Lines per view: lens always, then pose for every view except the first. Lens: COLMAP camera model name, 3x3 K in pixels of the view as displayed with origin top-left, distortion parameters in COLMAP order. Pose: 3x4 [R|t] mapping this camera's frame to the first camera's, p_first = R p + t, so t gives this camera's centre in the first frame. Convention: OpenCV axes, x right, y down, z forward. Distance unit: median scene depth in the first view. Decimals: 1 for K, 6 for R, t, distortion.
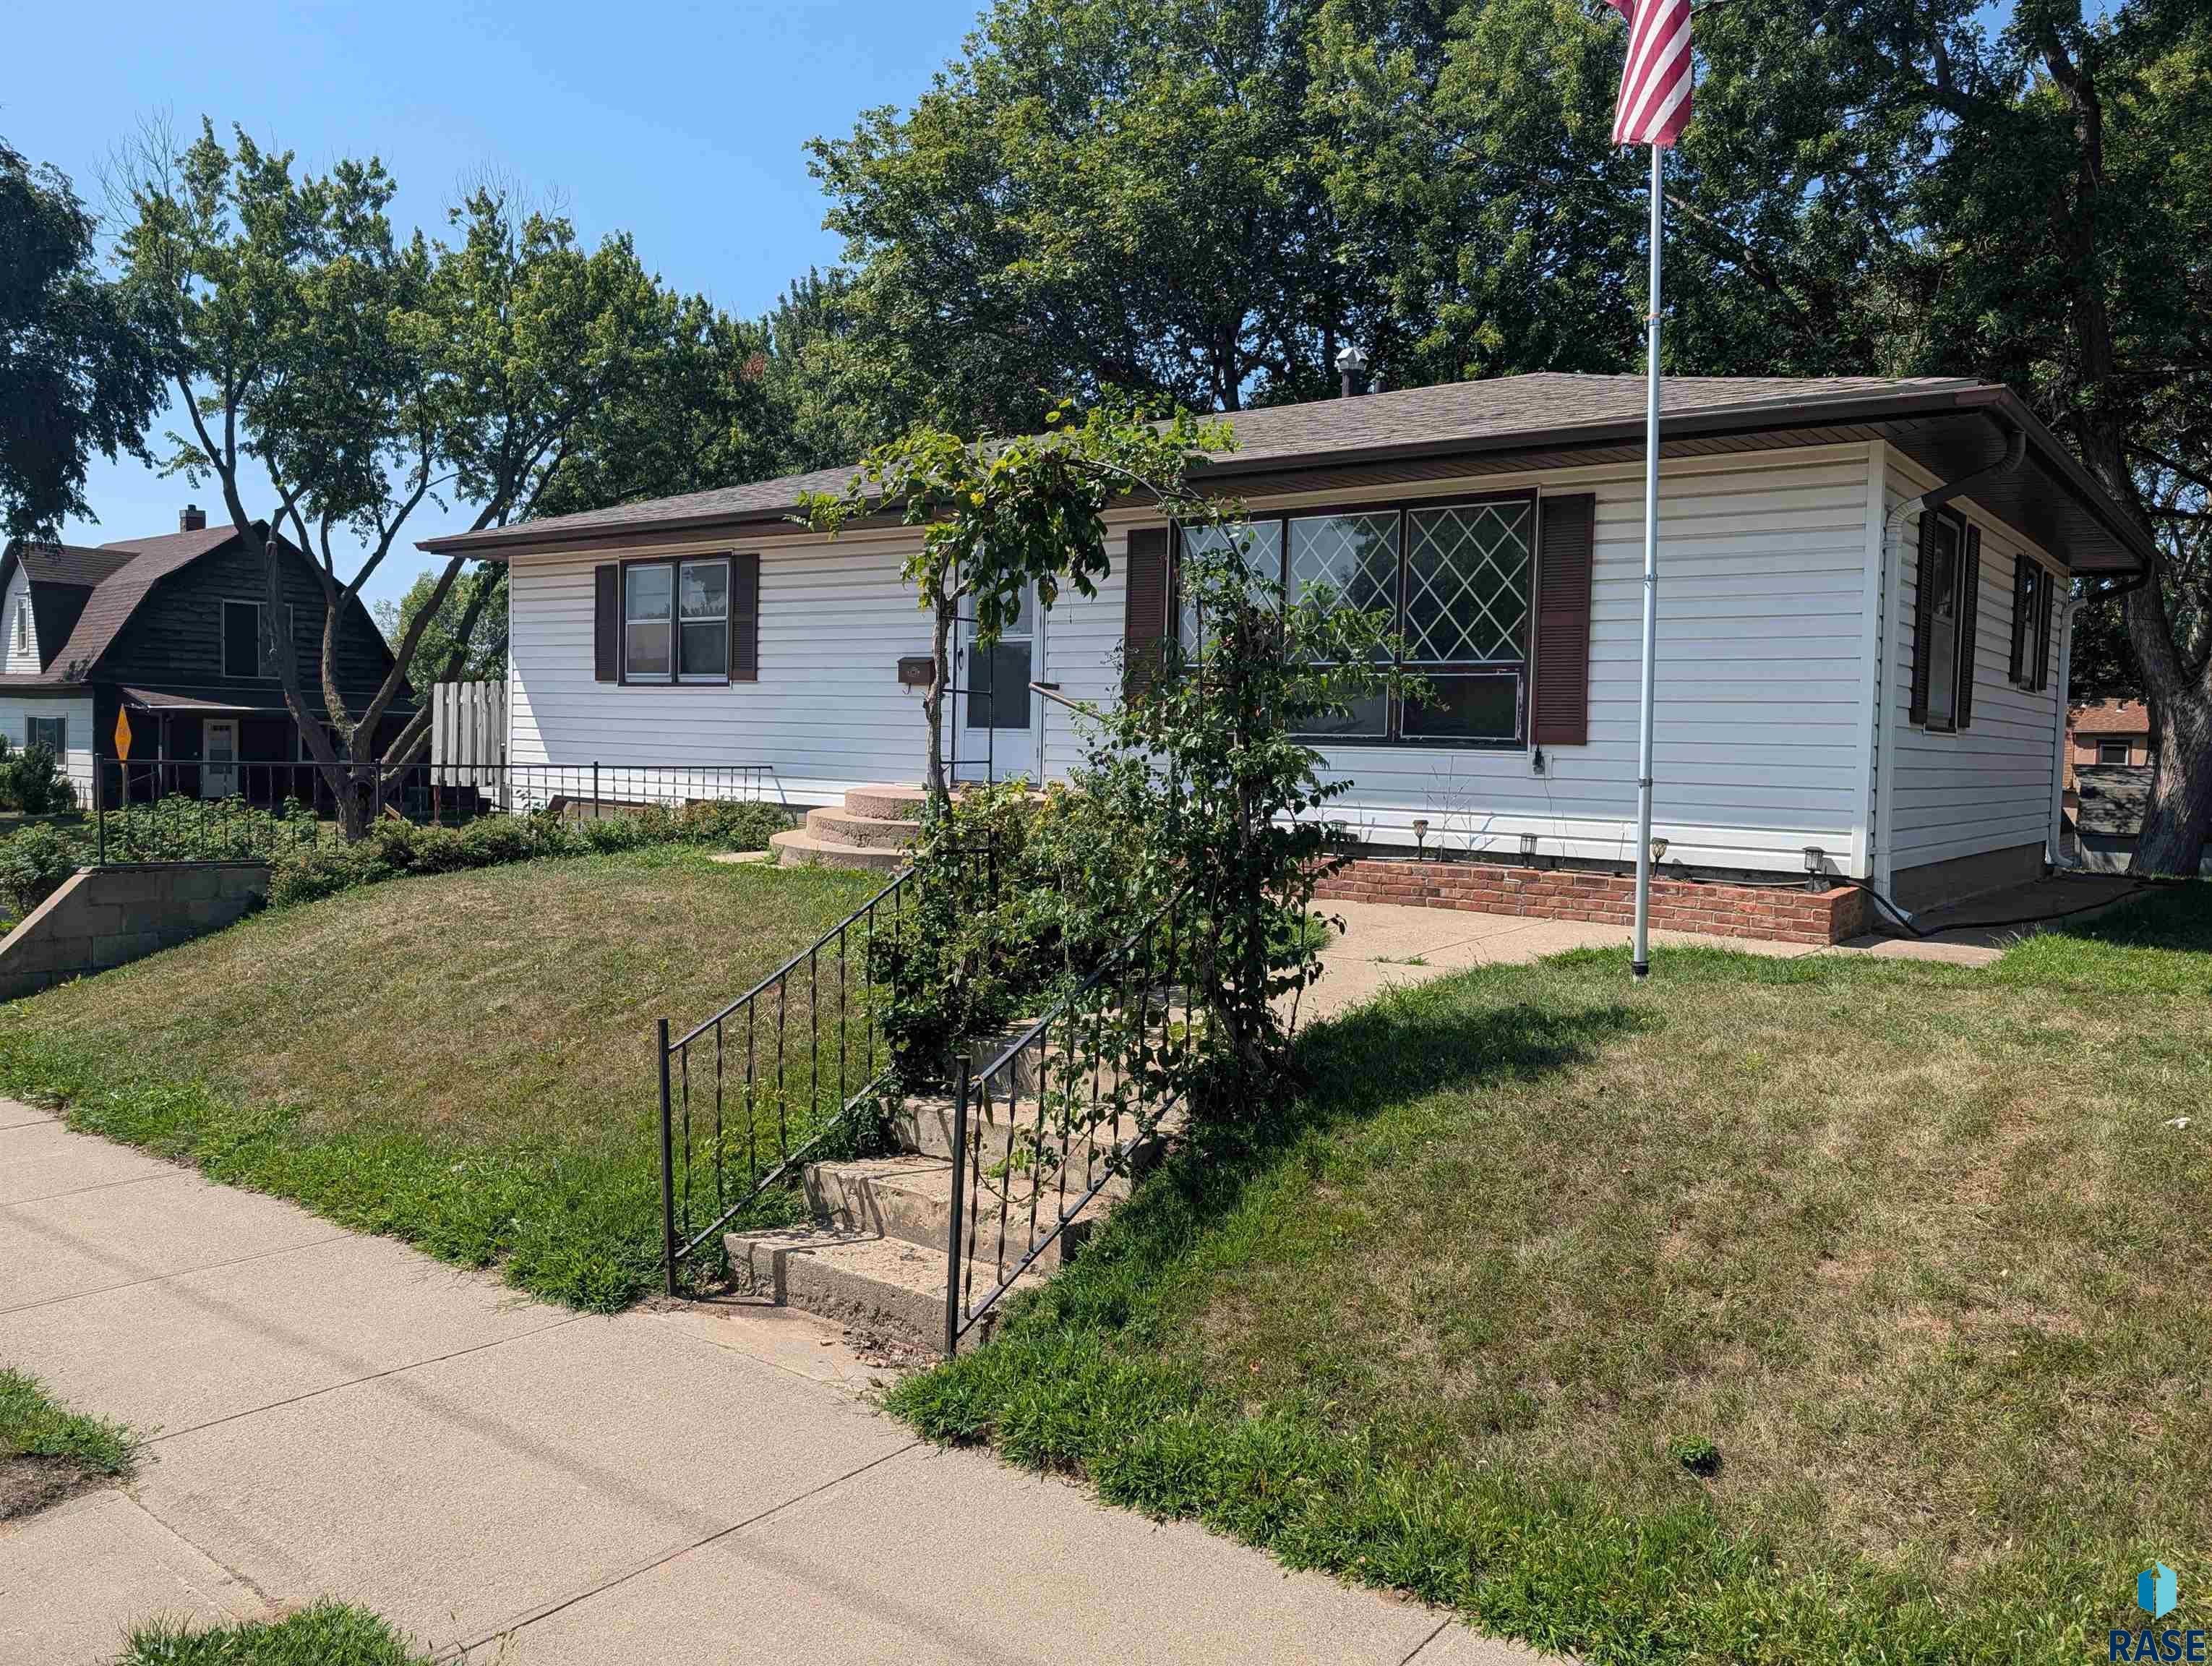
lens RADIAL K [[1597.5, 0, 1109.5], [0, 1597.5, 828.4], [0, 0, 1]] dist [0.037804, -0.034444]
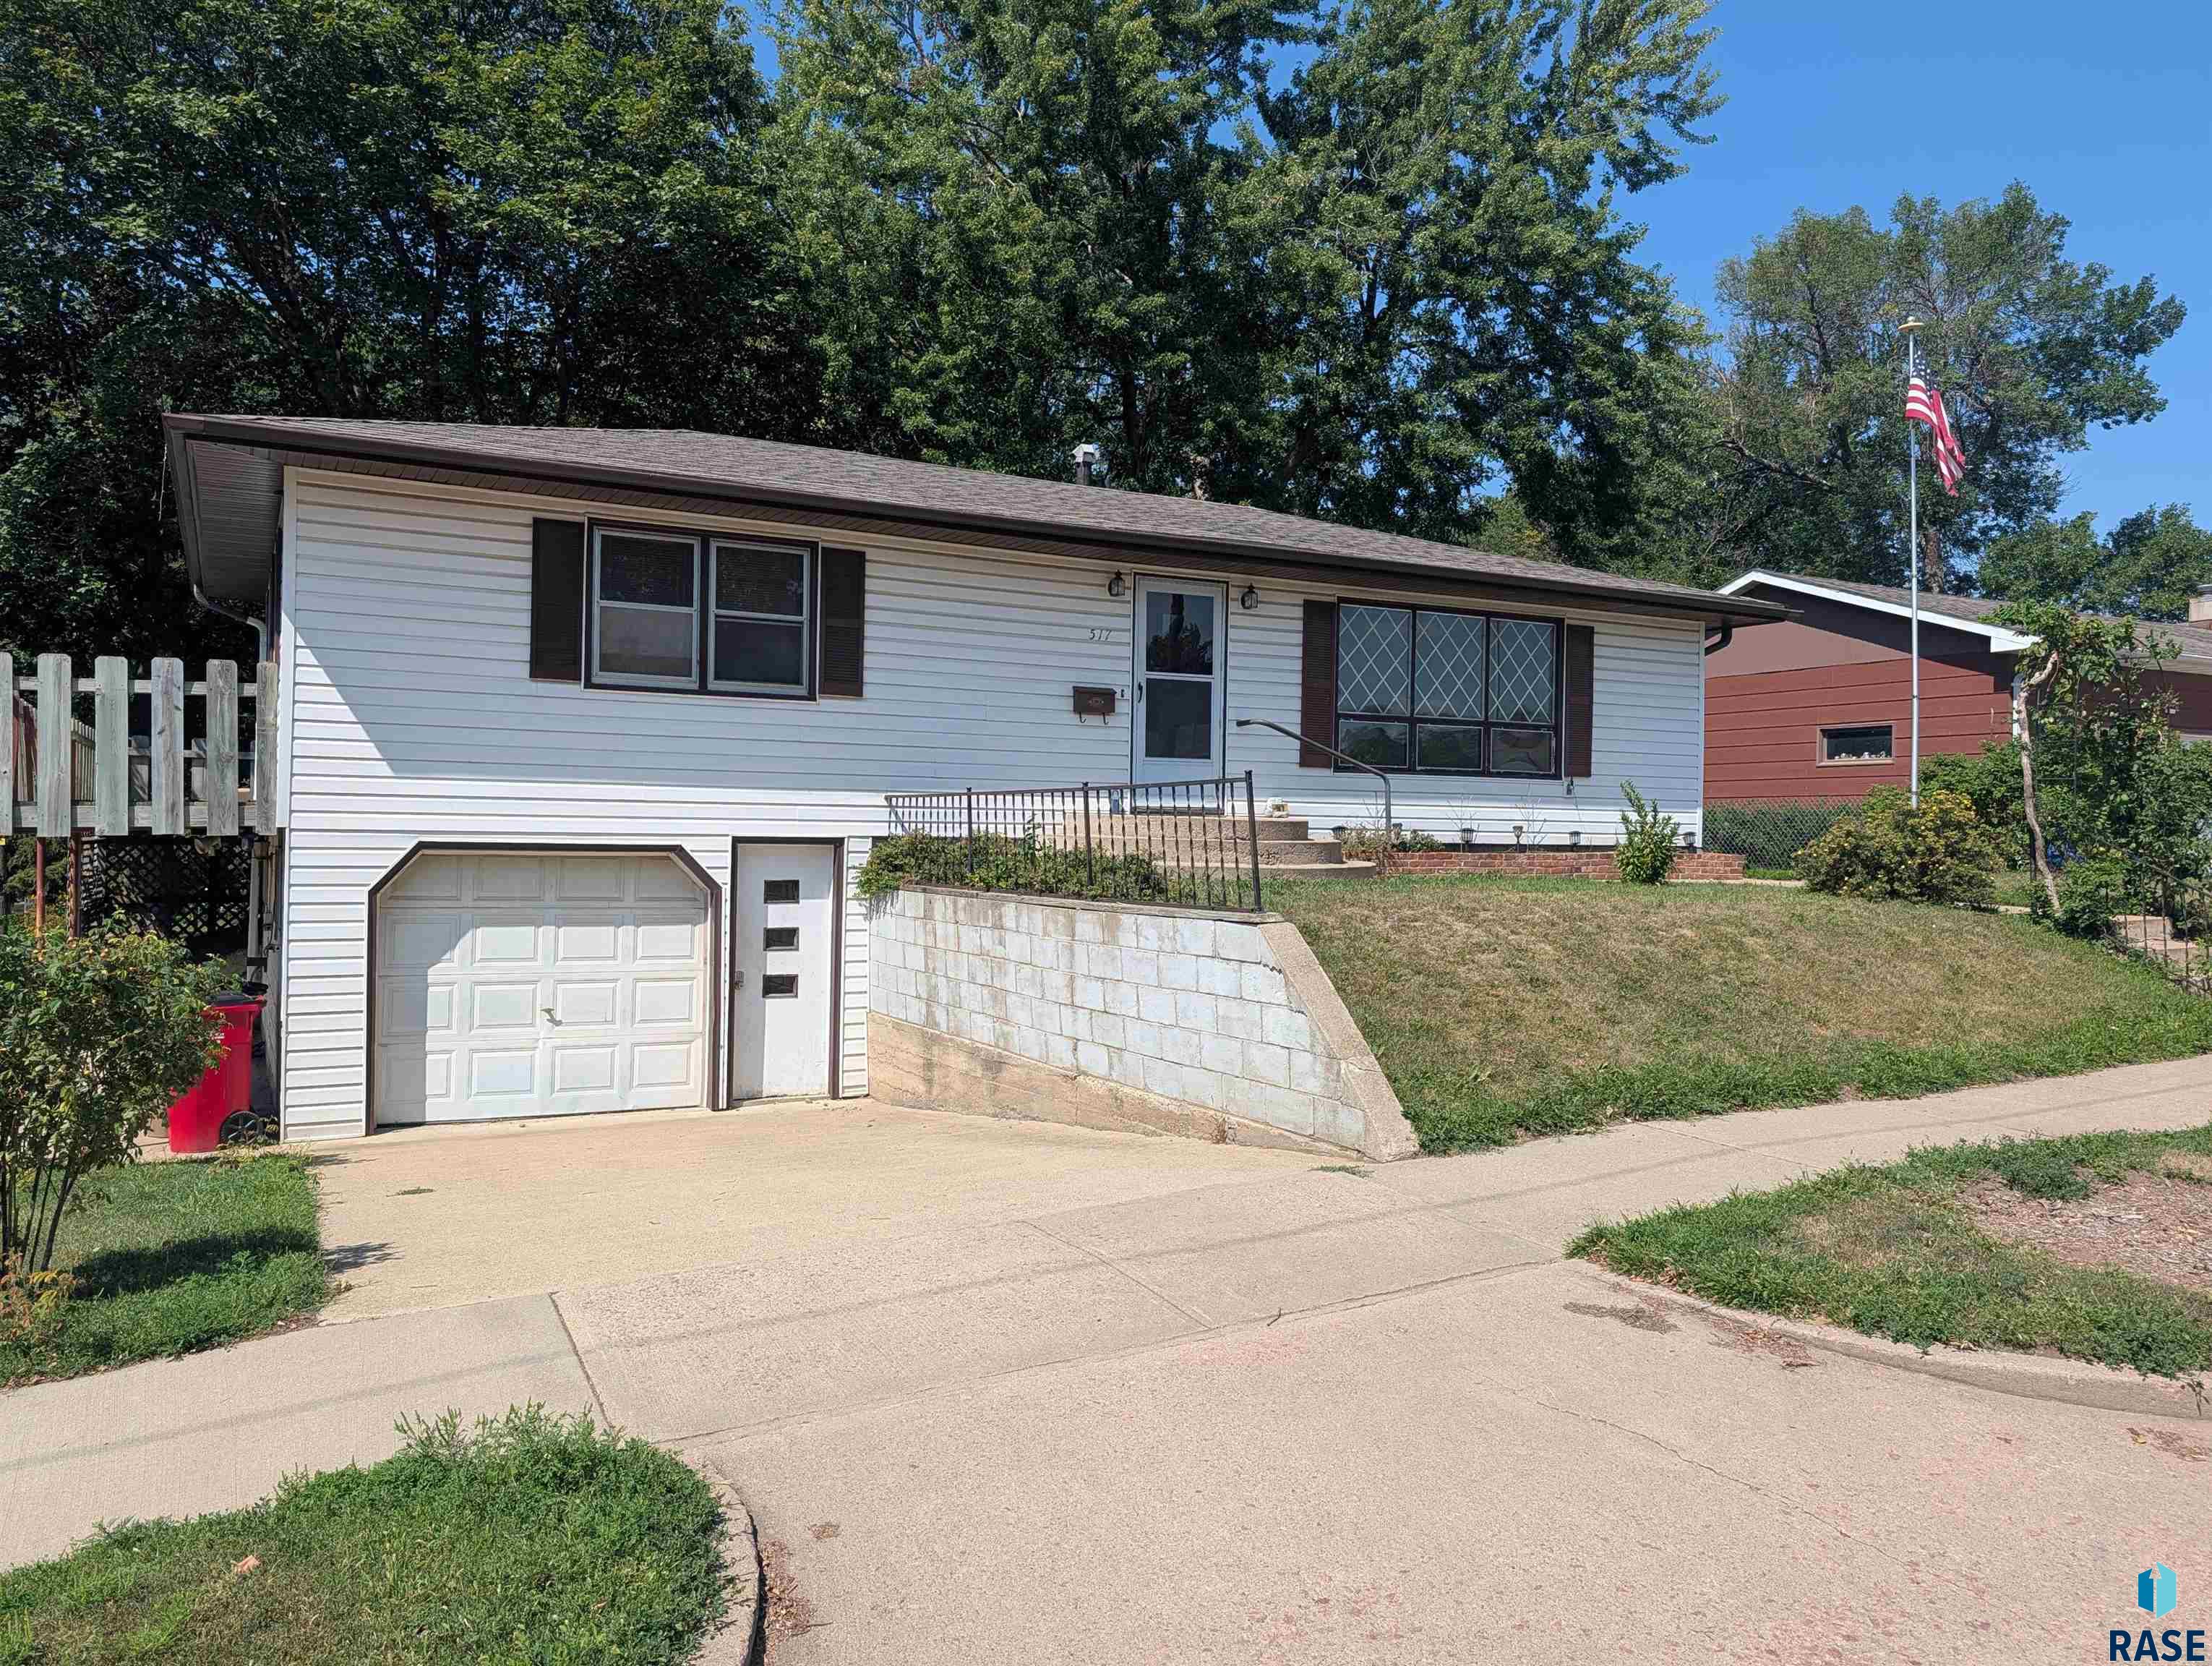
lens RADIAL K [[1597.5, 0, 1107.8], [0, 1597.5, 830.1], [0, 0, 1]] dist [0.037804, -0.034444]
pose [[0.410126, -0.028484, 0.911584, -1.052037], [0.037571, 0.999191, 0.014318, -0.029507], [-0.911255, 0.028377, 0.410865, 0.569318]]
